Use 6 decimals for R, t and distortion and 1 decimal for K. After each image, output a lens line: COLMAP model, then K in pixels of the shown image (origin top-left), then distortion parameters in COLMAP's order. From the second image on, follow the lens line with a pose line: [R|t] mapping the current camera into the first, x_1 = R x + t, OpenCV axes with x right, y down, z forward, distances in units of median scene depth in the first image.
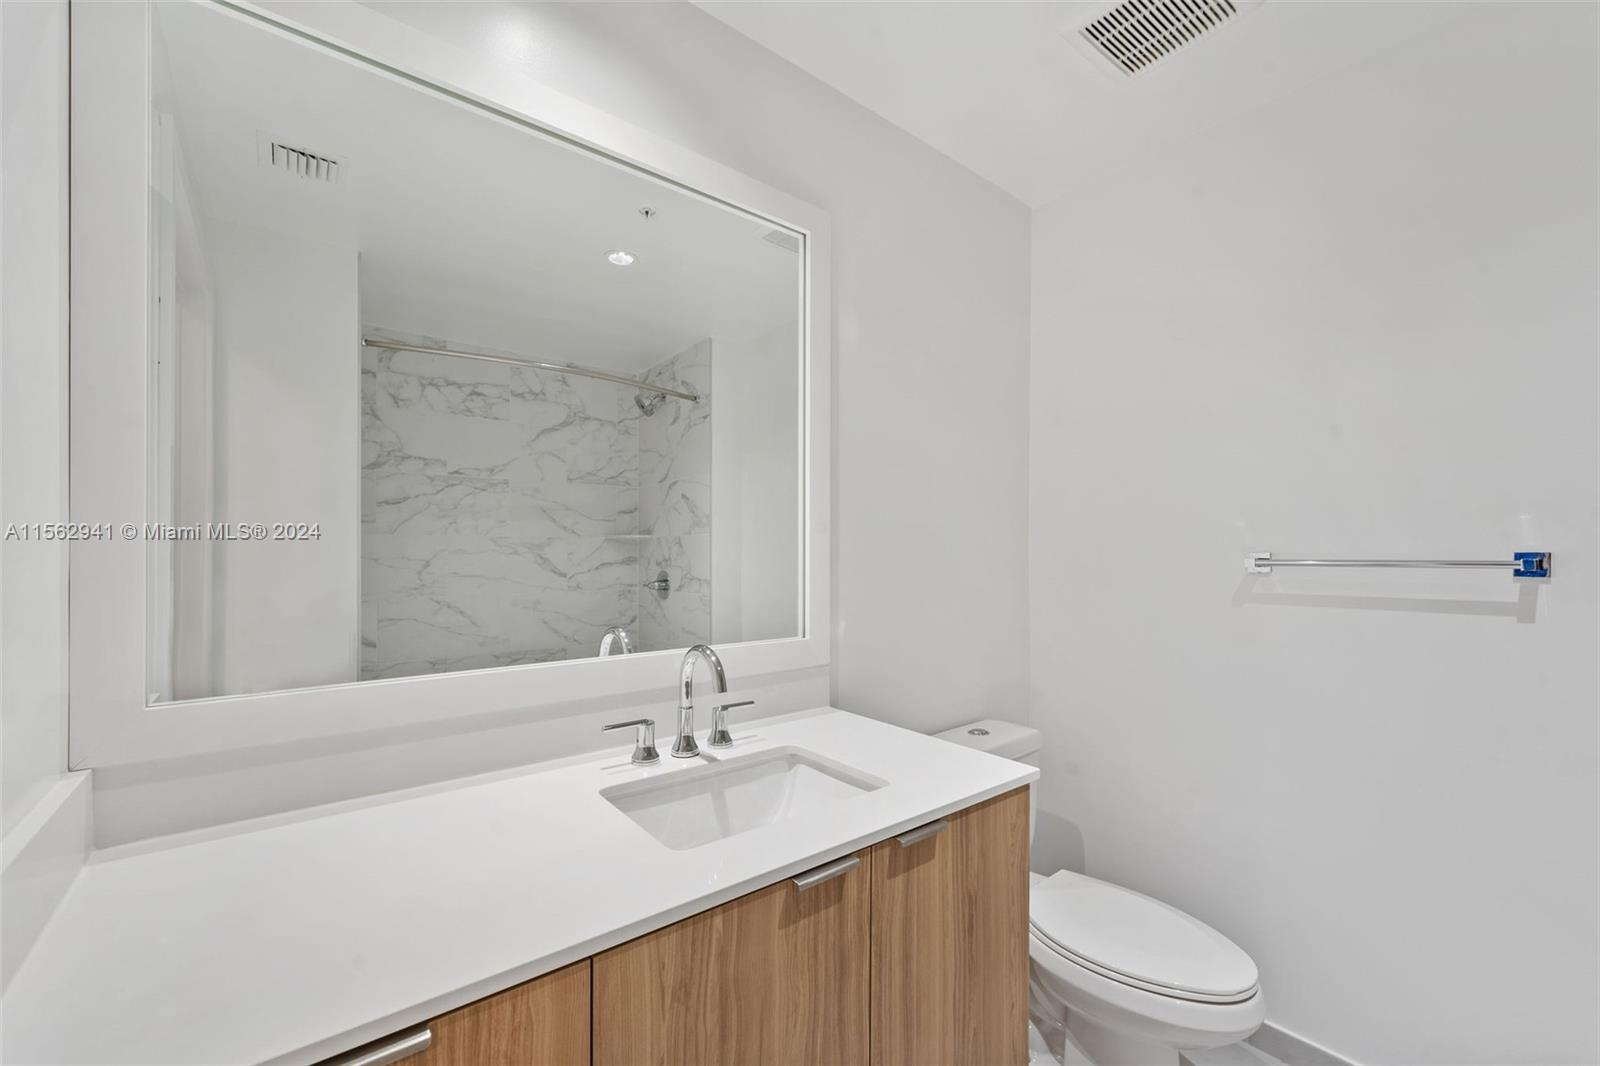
lens RADIAL K [[643.8, 0, 786.7], [0, 643.8, 546.7], [0, 0, 1]] dist [0.007564, -0.002317]
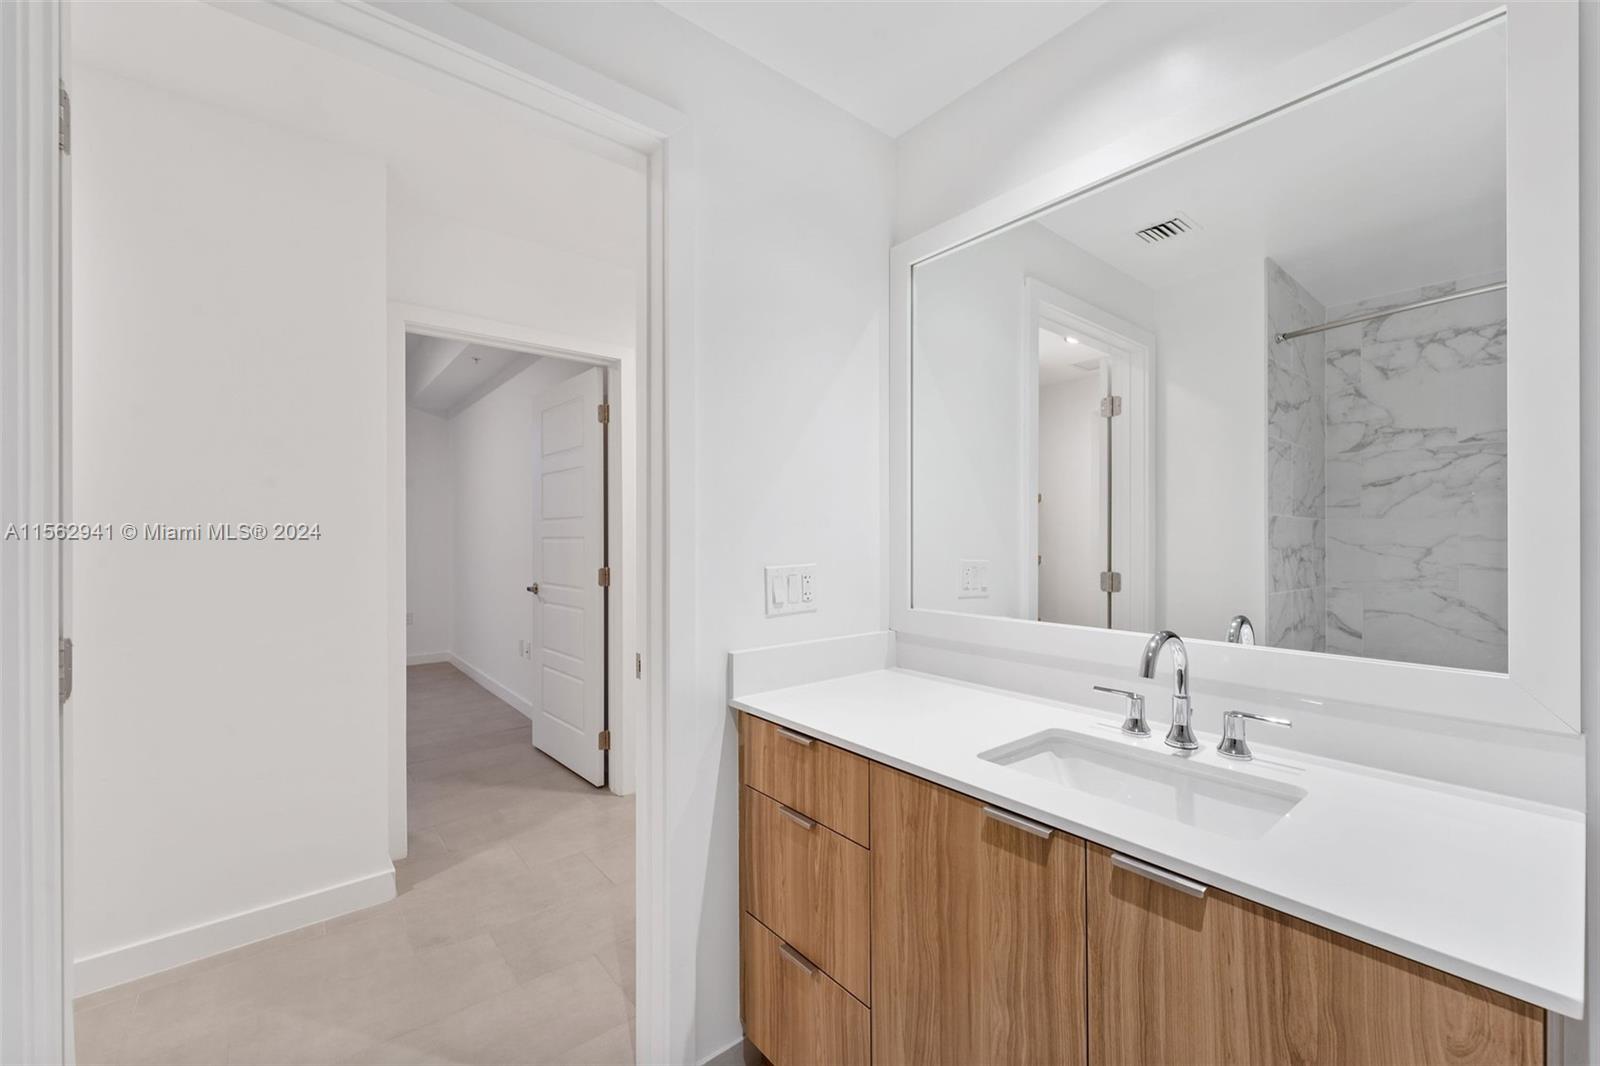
lens RADIAL K [[643.8, 0, 800.9], [0, 643.8, 529.0], [0, 0, 1]] dist [0.007564, -0.002317]
pose [[0.031897, -0.011562, -0.999424, 0.822911], [0.004536, 0.999924, -0.011423, 0.007135], [0.999481, -0.004169, 0.031947, 0.415954]]
